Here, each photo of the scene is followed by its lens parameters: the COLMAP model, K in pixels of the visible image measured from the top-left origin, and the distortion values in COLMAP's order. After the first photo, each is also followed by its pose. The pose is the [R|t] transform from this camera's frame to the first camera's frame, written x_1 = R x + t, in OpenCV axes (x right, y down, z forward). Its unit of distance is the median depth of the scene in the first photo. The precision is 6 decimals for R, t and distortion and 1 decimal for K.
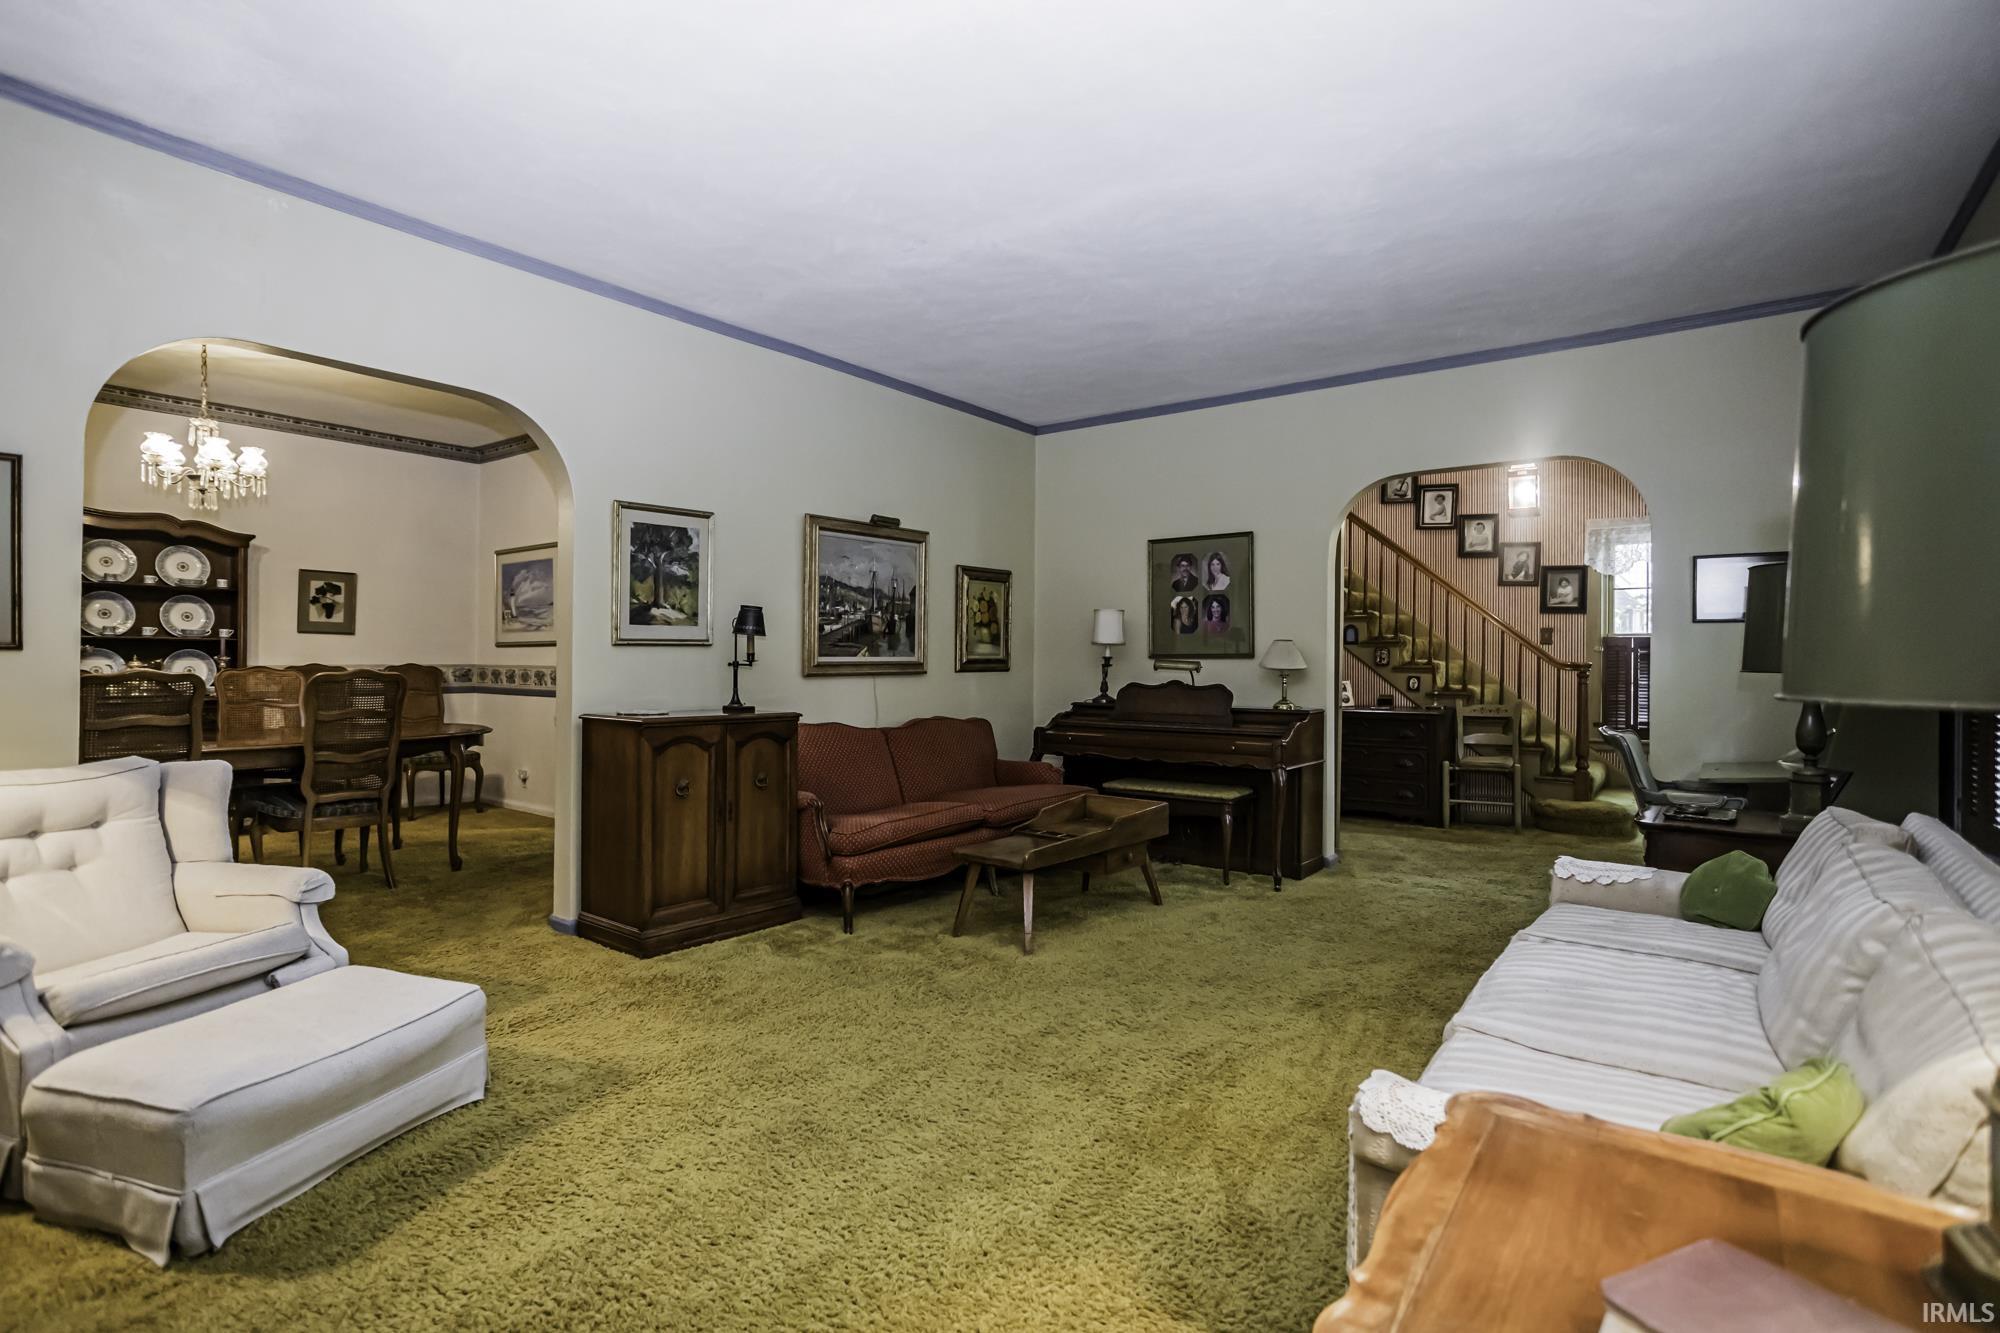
lens RADIAL K [[961.1, 0, 994.7], [0, 961.1, 654.5], [0, 0, 1]] dist [-0.003168, -0.000255]
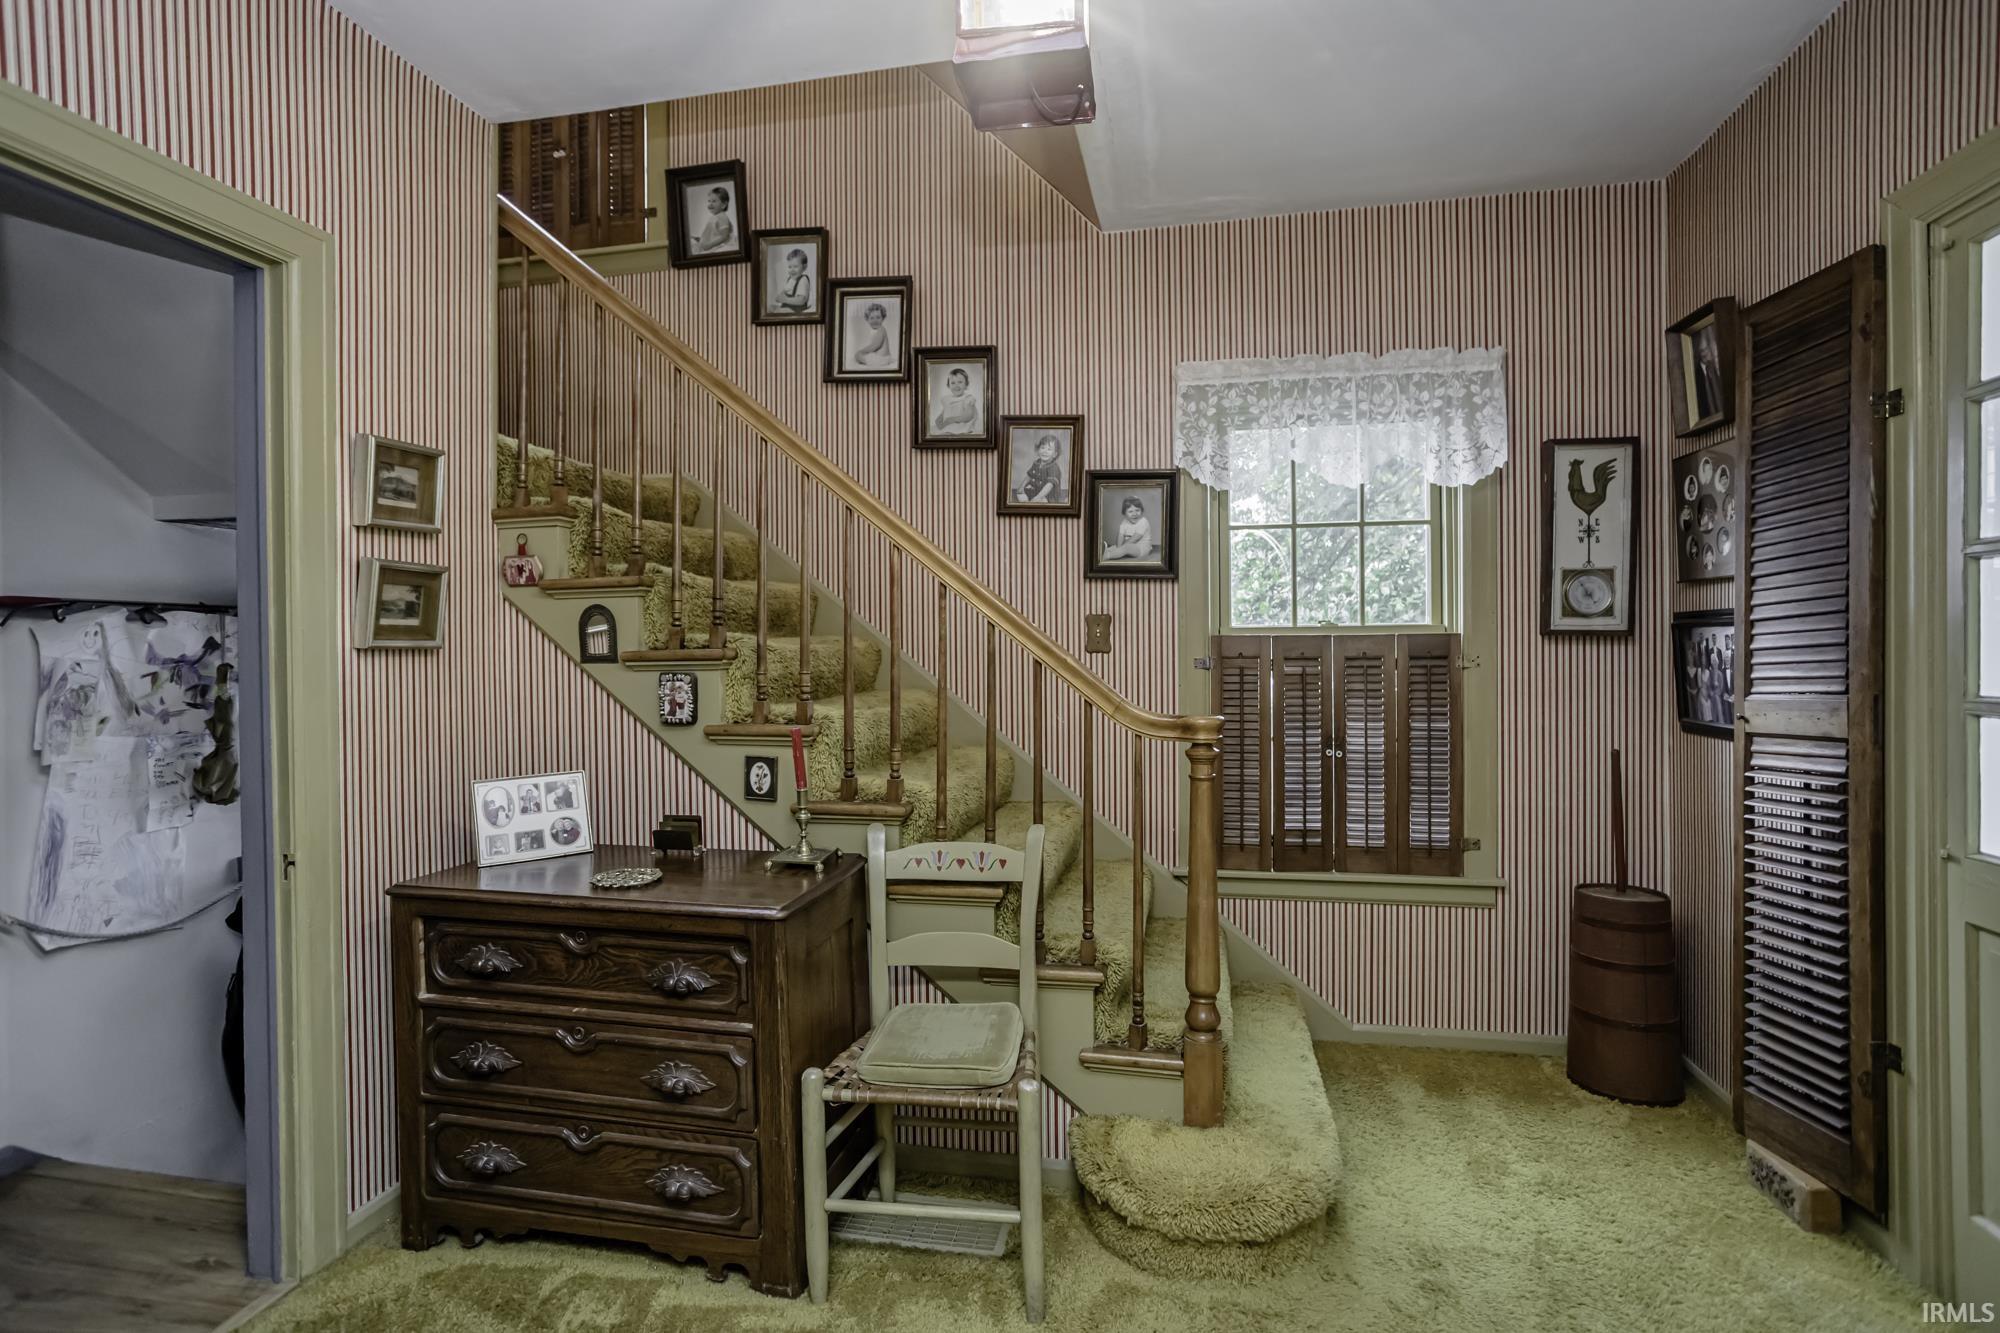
lens RADIAL K [[961.1, 0, 994.7], [0, 961.1, 654.5], [0, 0, 1]] dist [-0.003168, -0.000255]
pose [[0.908566, -0.015043, 0.417469, 0.357972], [0.012941, 0.999885, 0.007865, -0.014190], [-0.417540, -0.001743, 0.908657, 0.636997]]
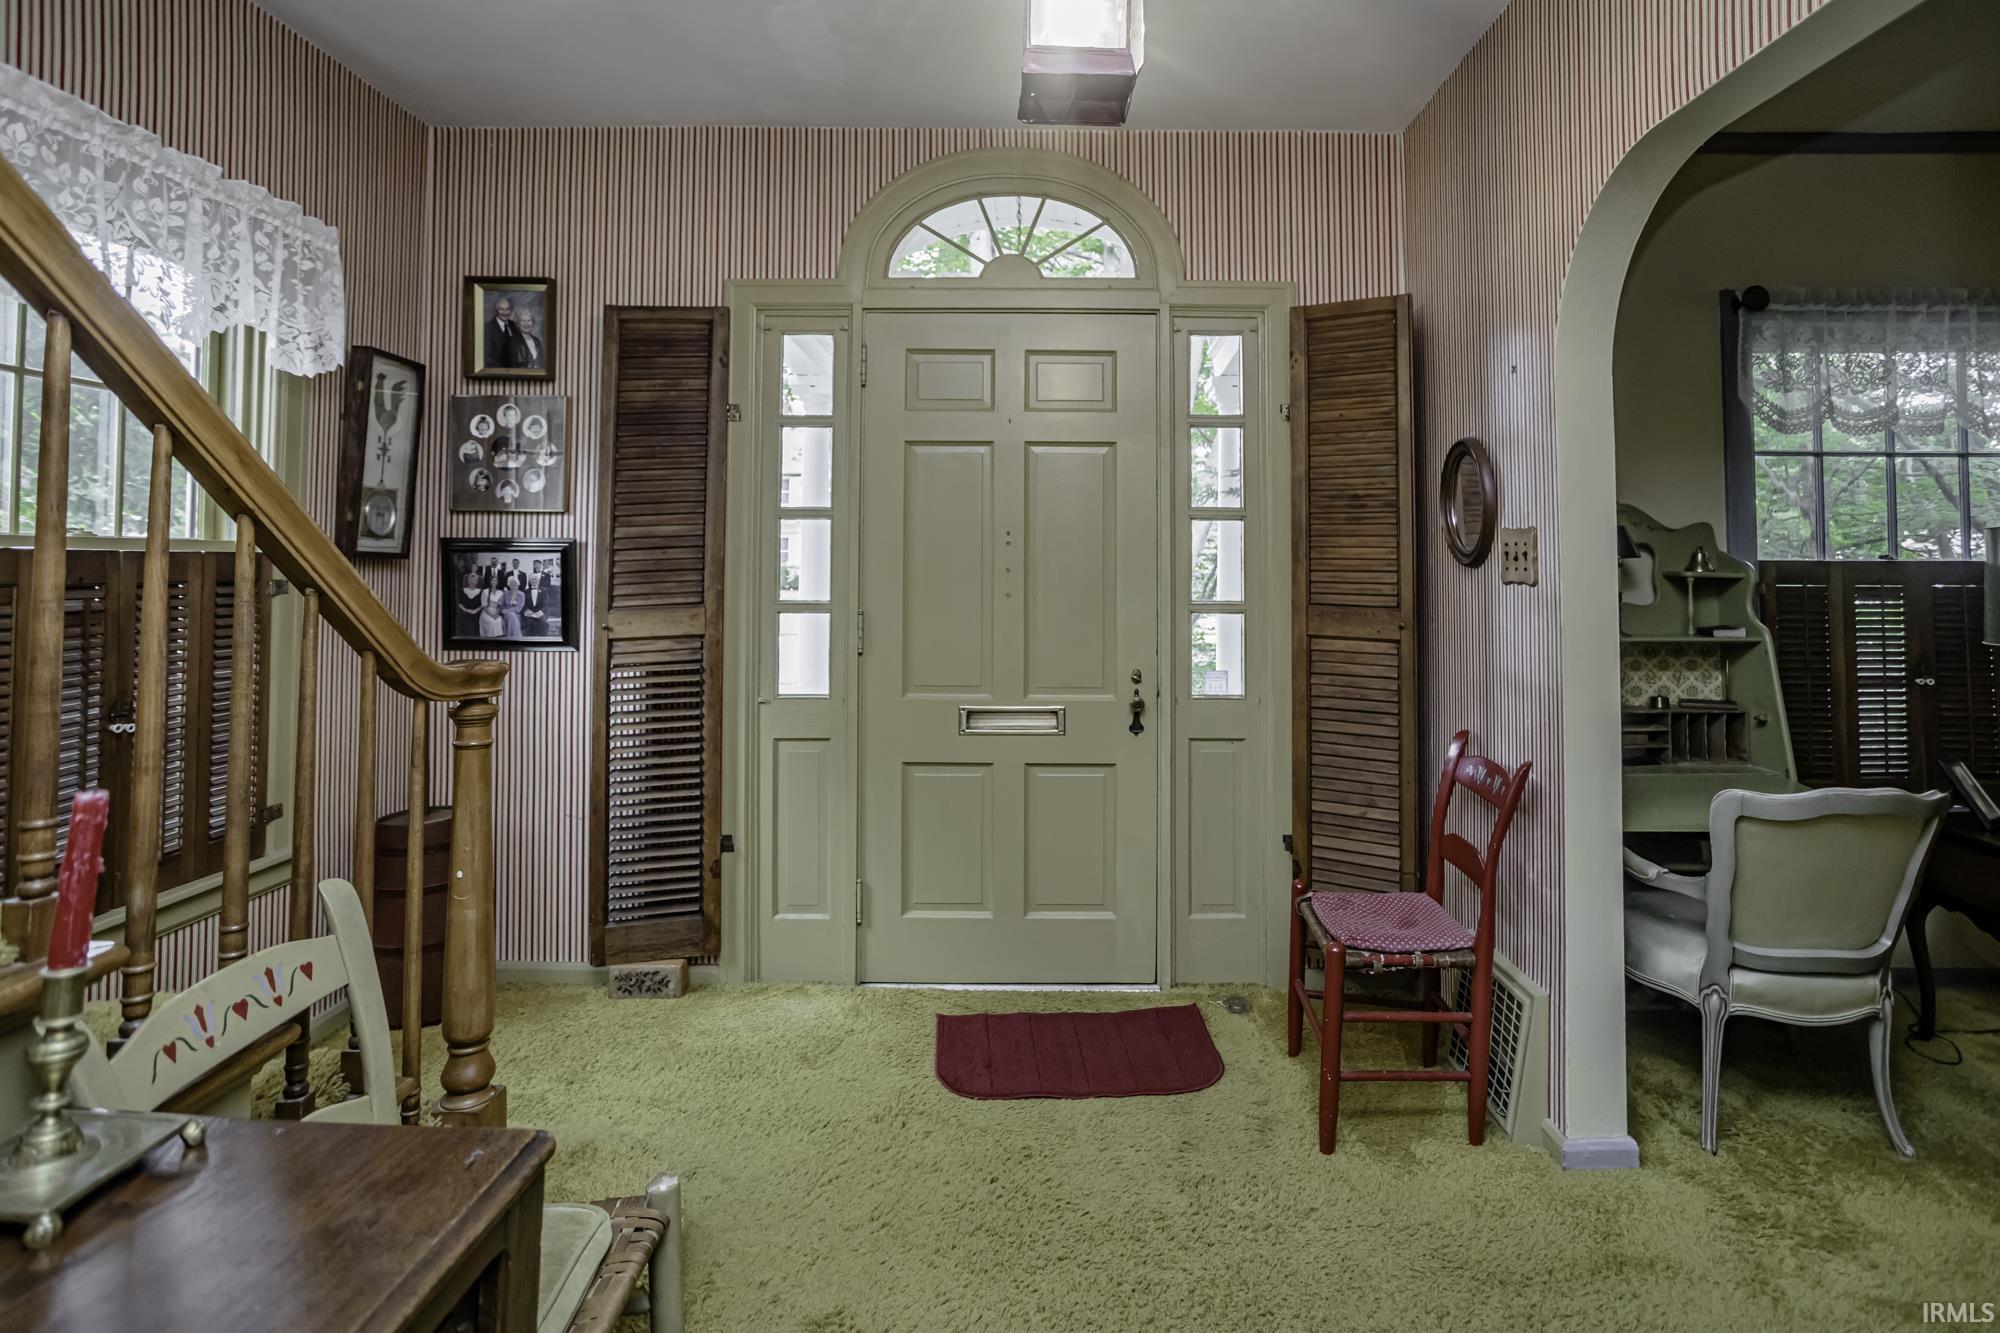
lens RADIAL K [[1023.4, 0, 1000.8], [0, 1023.4, 524.4], [0, 0, 1]] dist [-0.000081, 0.000776]
pose [[-0.561440, 0.027506, 0.827060, 0.271212], [-0.005127, 0.999313, -0.036715, -0.015385], [-0.827502, -0.024854, -0.560913, 0.928388]]
